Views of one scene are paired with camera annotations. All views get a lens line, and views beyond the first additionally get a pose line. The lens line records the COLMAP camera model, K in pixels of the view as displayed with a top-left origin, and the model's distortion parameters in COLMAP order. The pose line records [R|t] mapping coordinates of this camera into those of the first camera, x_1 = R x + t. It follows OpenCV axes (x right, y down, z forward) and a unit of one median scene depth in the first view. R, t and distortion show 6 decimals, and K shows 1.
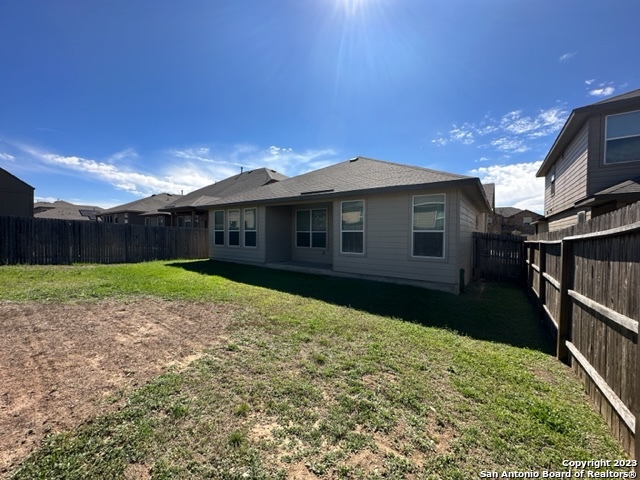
lens RADIAL K [[255.7, 0, 319.9], [0, 255.7, 240.5], [0, 0, 1]] dist [-0.006009, 0.001637]
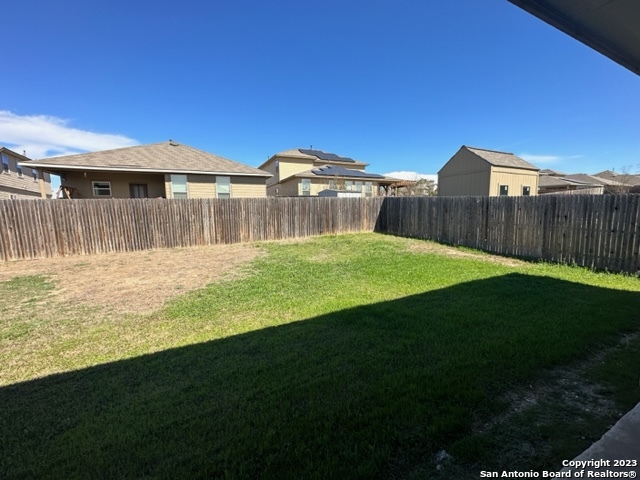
lens RADIAL K [[255.7, 0, 321.1], [0, 255.7, 241.0], [0, 0, 1]] dist [-0.006009, 0.001637]
pose [[-0.487710, 0.100133, -0.867244, 0.021485], [-0.006475, 0.992958, 0.118290, -0.026439], [0.872982, 0.063307, -0.483627, 0.847565]]
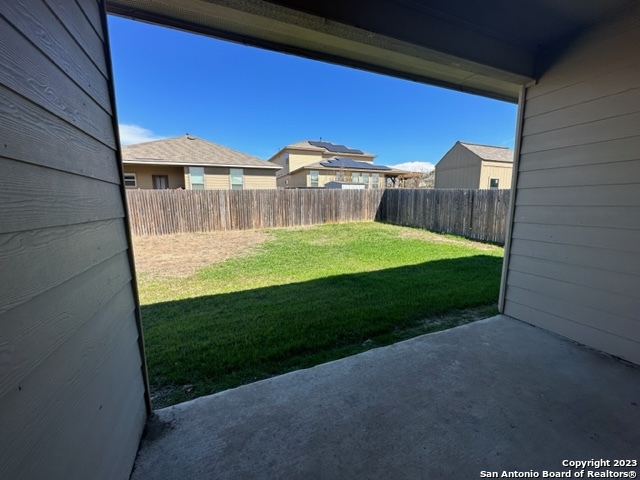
lens RADIAL K [[255.7, 0, 322.4], [0, 255.7, 241.5], [0, 0, 1]] dist [-0.006009, 0.001637]
pose [[-0.520816, 0.125540, -0.844387, 0.096541], [-0.013341, 0.987810, 0.155093, -0.024995], [0.853565, 0.092040, -0.512792, 0.924453]]
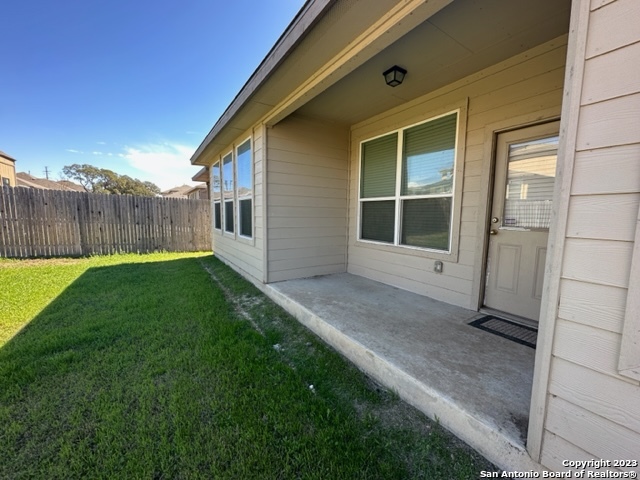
lens RADIAL K [[255.7, 0, 320.9], [0, 255.7, 240.8], [0, 0, 1]] dist [-0.006009, 0.001637]
pose [[0.928926, 0.042111, -0.367862, -0.004442], [-0.010815, 0.996173, 0.086727, -0.007067], [0.370107, -0.076585, 0.925827, 0.659525]]
